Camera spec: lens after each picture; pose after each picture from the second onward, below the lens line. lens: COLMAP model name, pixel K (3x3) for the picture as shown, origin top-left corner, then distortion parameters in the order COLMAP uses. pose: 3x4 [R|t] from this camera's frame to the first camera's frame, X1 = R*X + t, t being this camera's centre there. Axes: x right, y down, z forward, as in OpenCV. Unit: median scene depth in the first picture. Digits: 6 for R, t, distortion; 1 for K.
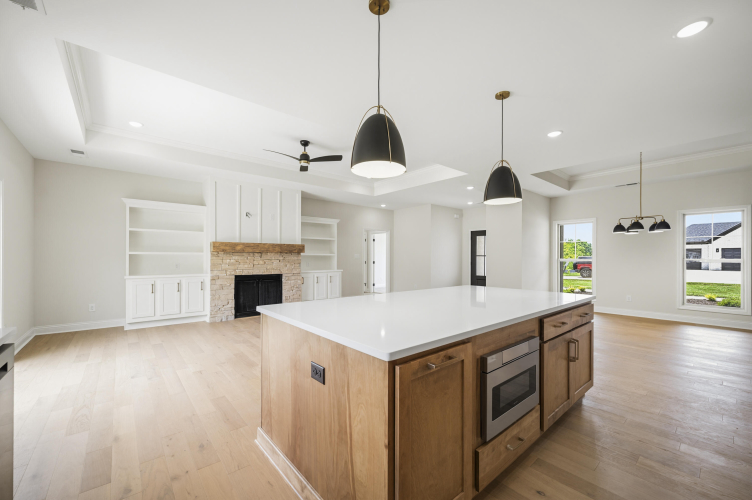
lens RADIAL K [[298.8, 0, 372.8], [0, 298.8, 257.3], [0, 0, 1]] dist [-0.002890, -0.000440]
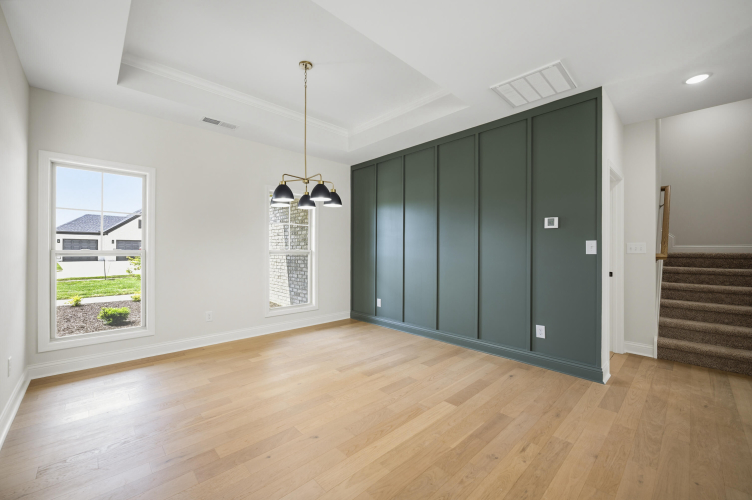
lens RADIAL K [[298.8, 0, 377.6], [0, 298.8, 249.8], [0, 0, 1]] dist [-0.002890, -0.000440]
pose [[-0.065100, 0.002826, 0.997875, 0.266314], [-0.008444, 0.999959, -0.003383, 0.005077], [-0.997843, -0.008646, -0.065073, 0.774473]]
